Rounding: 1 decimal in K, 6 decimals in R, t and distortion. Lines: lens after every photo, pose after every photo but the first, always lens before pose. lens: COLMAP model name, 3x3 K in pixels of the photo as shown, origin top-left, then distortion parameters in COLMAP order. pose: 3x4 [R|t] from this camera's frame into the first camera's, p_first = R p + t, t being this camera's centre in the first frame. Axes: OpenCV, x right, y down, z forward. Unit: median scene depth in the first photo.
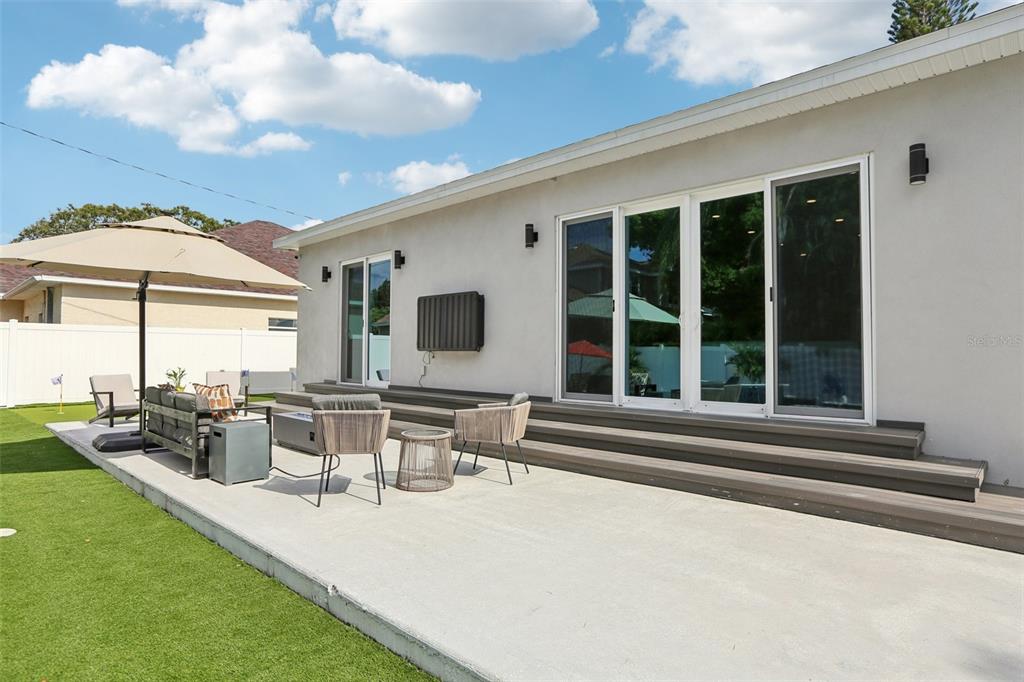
lens RADIAL K [[586.0, 0, 512.5], [0, 586.0, 345.7], [0, 0, 1]] dist [-0.038040, -0.000755]
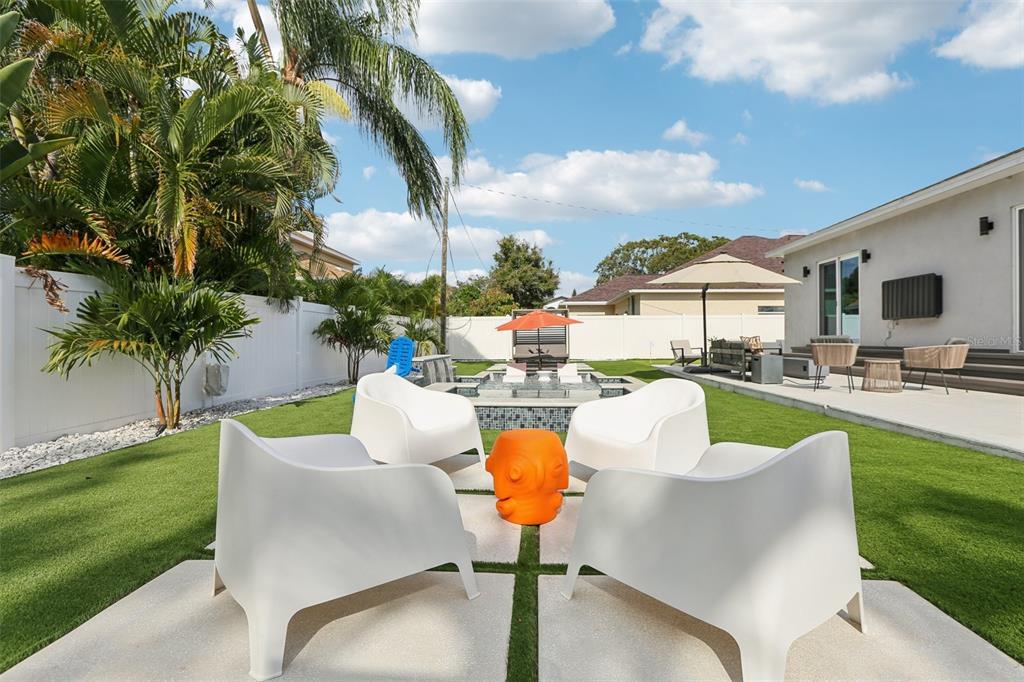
lens RADIAL K [[472.7, 0, 515.9], [0, 472.7, 338.5], [0, 0, 1]] dist [-0.033748, 0.013057]
pose [[0.659514, -0.014038, -0.751561, 0.096081], [0.023380, 0.999725, 0.001844, 0.030633], [0.751328, -0.018788, 0.659661, -0.398403]]
